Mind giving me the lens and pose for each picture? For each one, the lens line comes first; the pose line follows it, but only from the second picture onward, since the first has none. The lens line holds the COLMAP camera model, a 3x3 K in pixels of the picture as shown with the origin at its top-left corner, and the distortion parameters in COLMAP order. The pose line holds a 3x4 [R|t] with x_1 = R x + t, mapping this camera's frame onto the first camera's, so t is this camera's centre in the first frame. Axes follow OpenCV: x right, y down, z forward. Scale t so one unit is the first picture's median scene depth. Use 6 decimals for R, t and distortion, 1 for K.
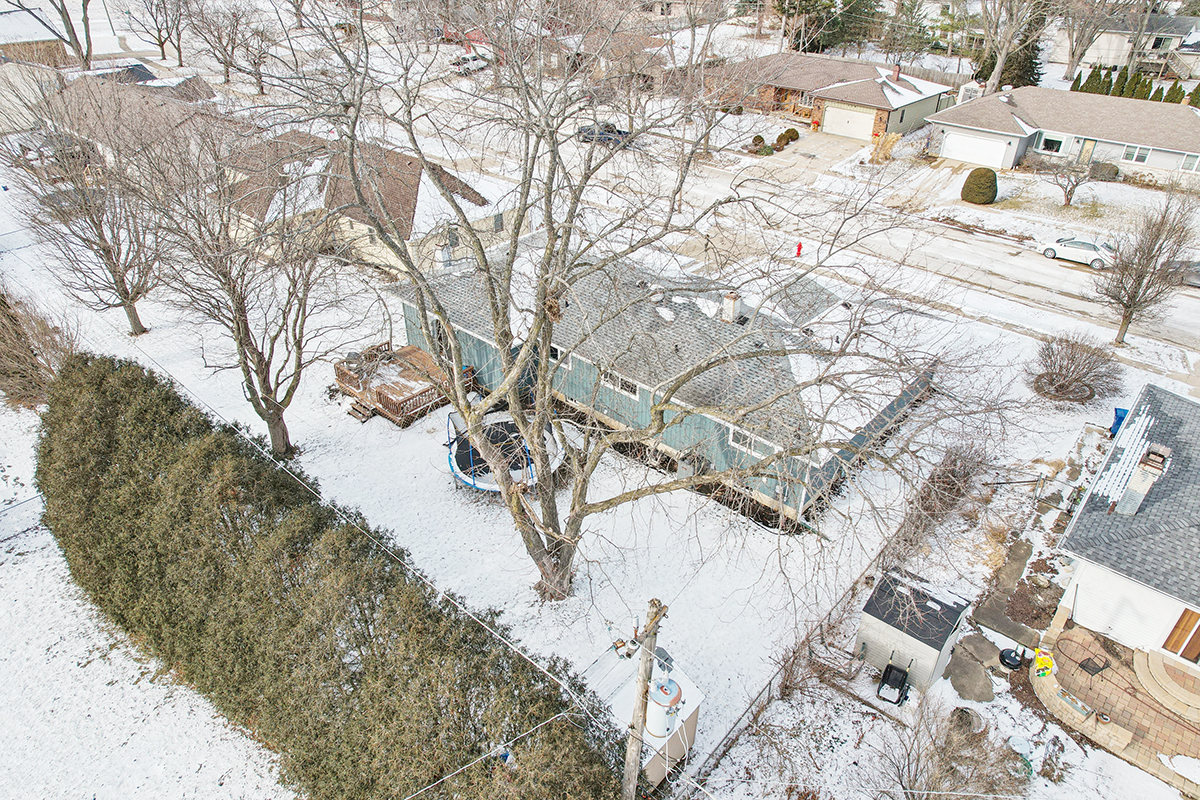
lens RADIAL K [[769.4, 0, 596.1], [0, 769.4, 402.7], [0, 0, 1]] dist [-0.011884, 0.003600]
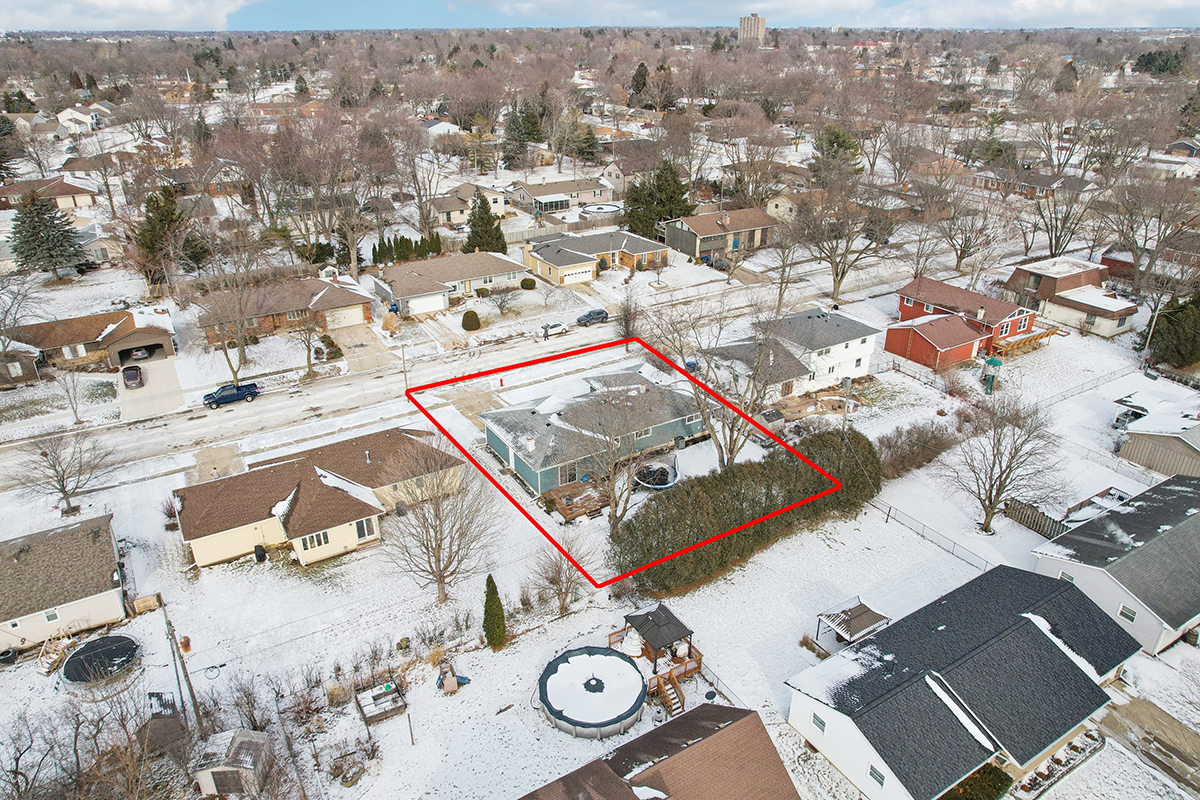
lens RADIAL K [[769.4, 0, 601.3], [0, 769.4, 399.9], [0, 0, 1]] dist [-0.011884, 0.003600]
pose [[0.284940, -0.426545, 0.858411, -1.158796], [0.530570, 0.816019, 0.229363, -0.416753], [-0.798313, 0.390093, 0.458828, -0.025103]]
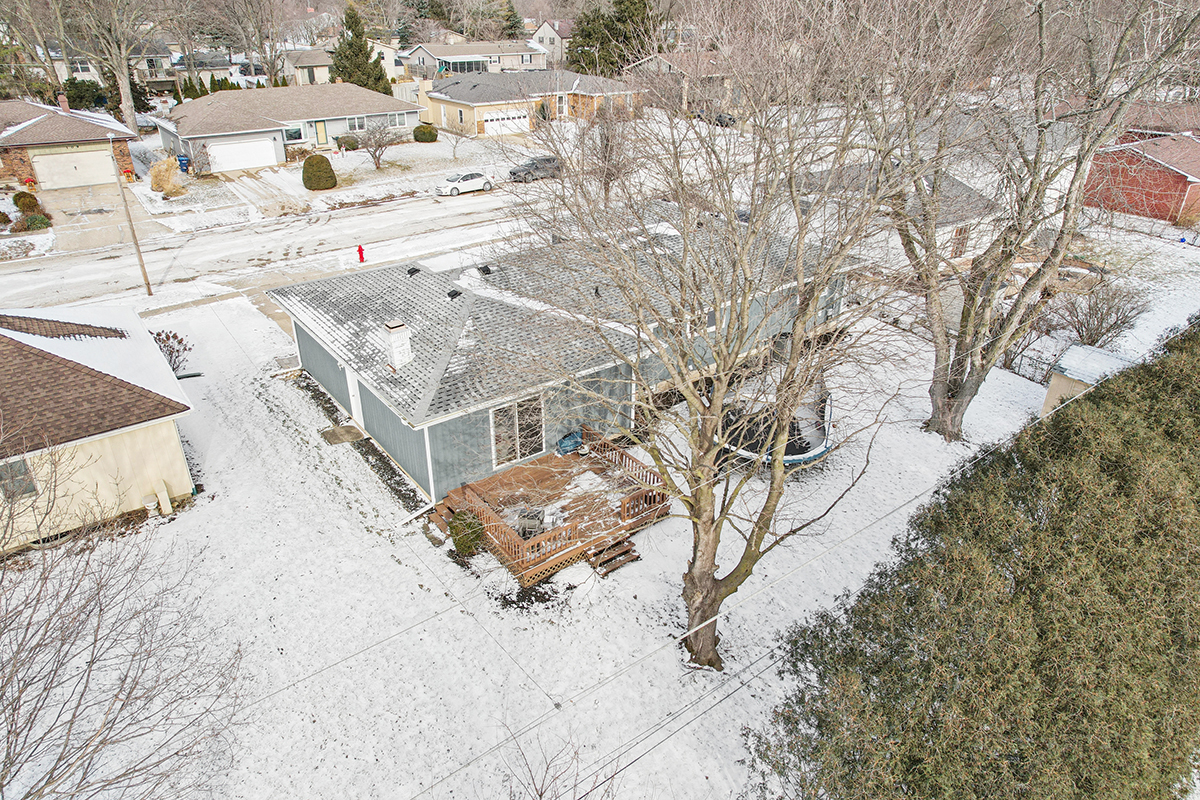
lens RADIAL K [[769.4, 0, 596.7], [0, 769.4, 396.6], [0, 0, 1]] dist [-0.011884, 0.003600]
pose [[0.192089, -0.467034, 0.863123, -0.483300], [0.535199, 0.787056, 0.306765, -0.176939], [-0.822596, 0.403017, 0.401141, 0.436353]]
